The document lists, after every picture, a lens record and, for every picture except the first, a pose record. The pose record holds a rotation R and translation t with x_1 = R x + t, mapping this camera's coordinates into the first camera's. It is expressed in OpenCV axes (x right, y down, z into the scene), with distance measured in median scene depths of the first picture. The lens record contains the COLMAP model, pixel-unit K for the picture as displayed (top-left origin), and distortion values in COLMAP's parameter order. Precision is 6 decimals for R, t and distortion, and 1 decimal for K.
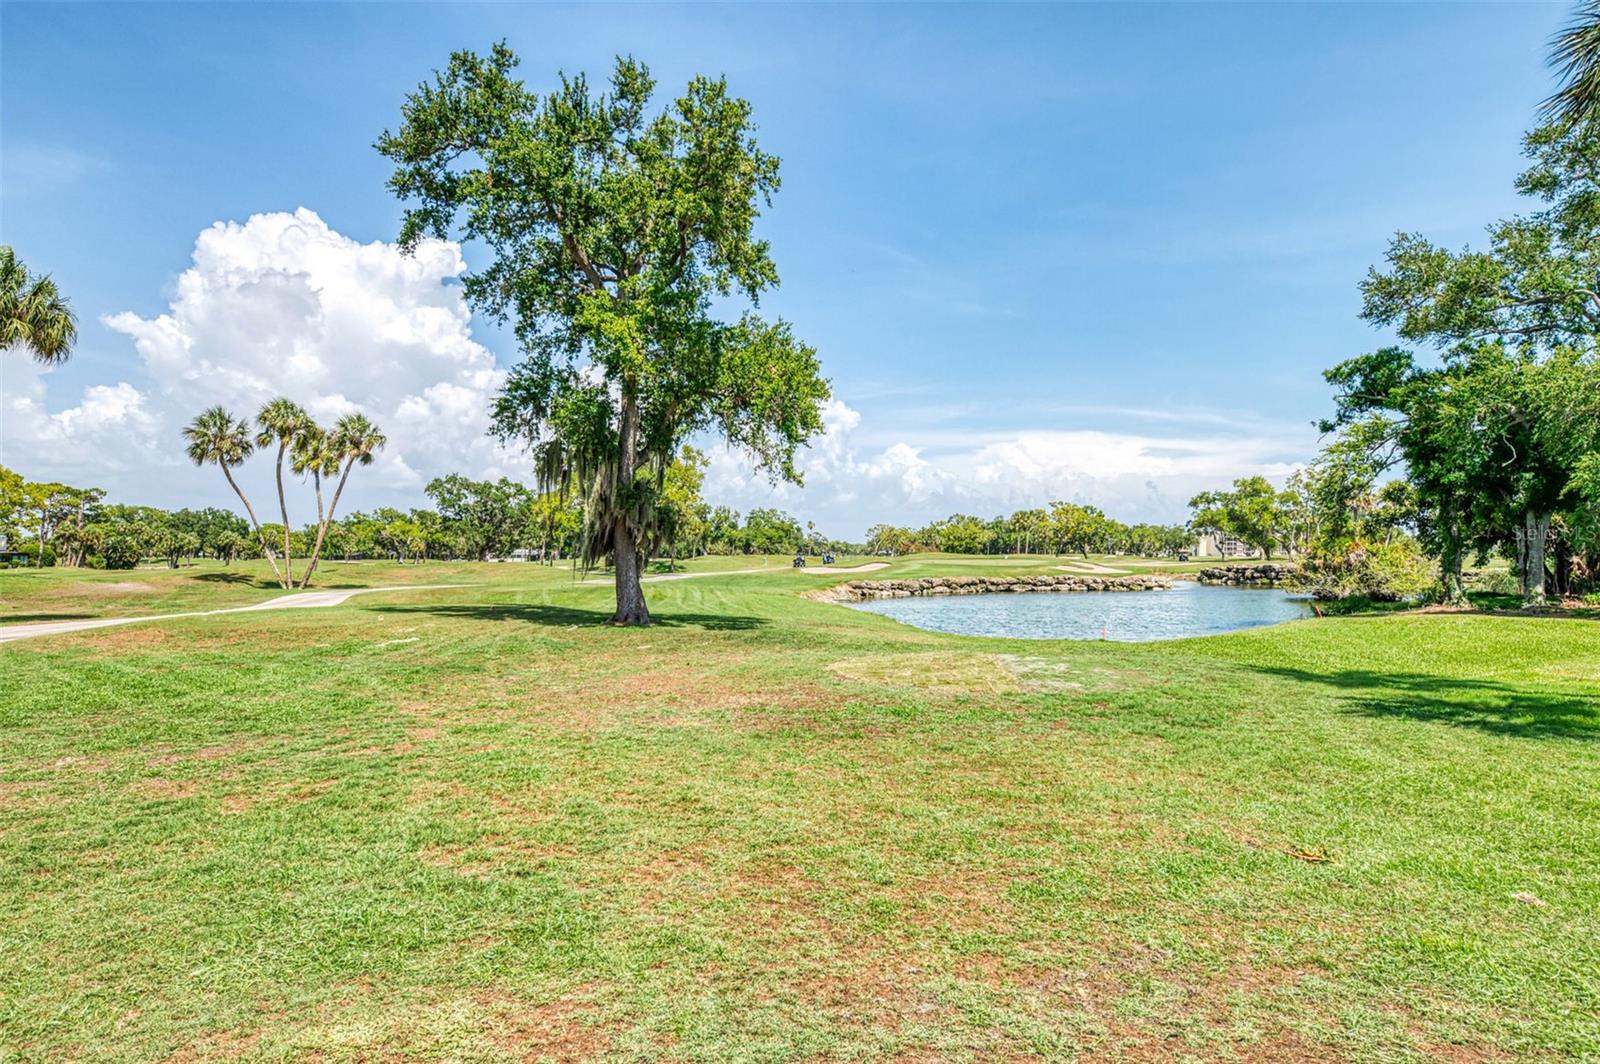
lens RADIAL K [[934.4, 0, 801.9], [0, 934.4, 539.1], [0, 0, 1]] dist [0.001480, 0.000083]
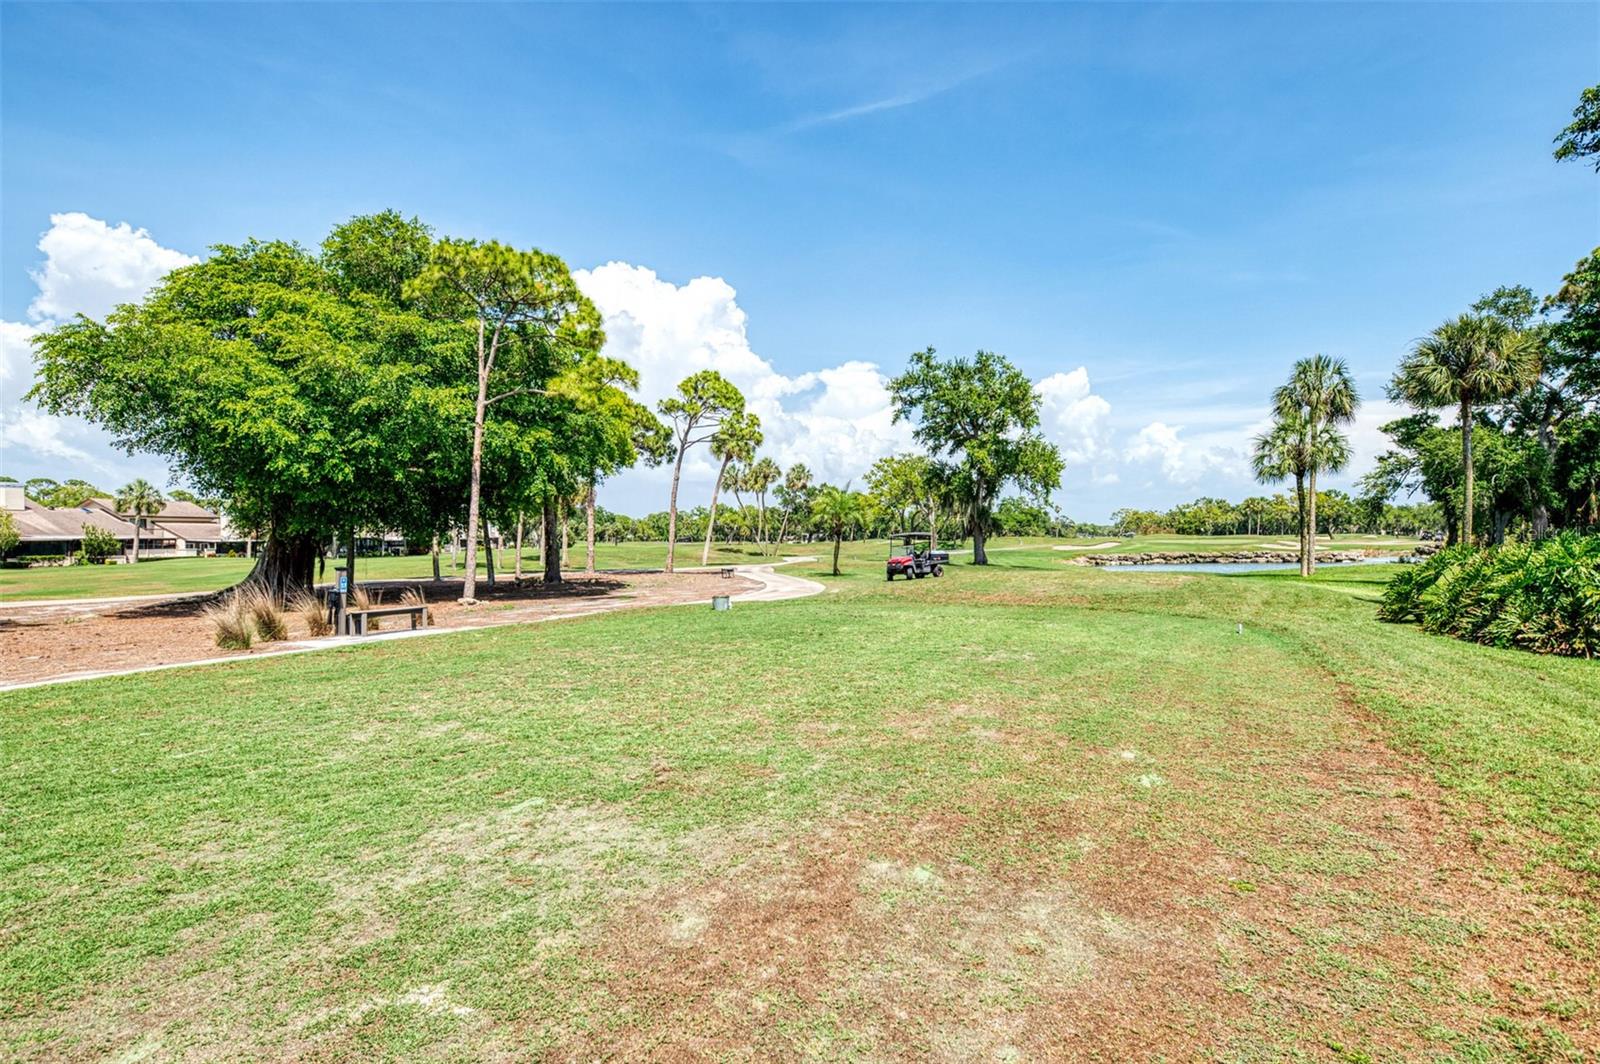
lens RADIAL K [[876.4, 0, 715.3], [0, 876.4, 541.6], [0, 0, 1]] dist [0.007660, 0.000054]
pose [[0.934745, -0.004471, -0.355290, -0.002905], [0.012160, 0.999738, 0.019412, -0.007799], [0.355110, -0.022465, 0.934555, -0.441073]]
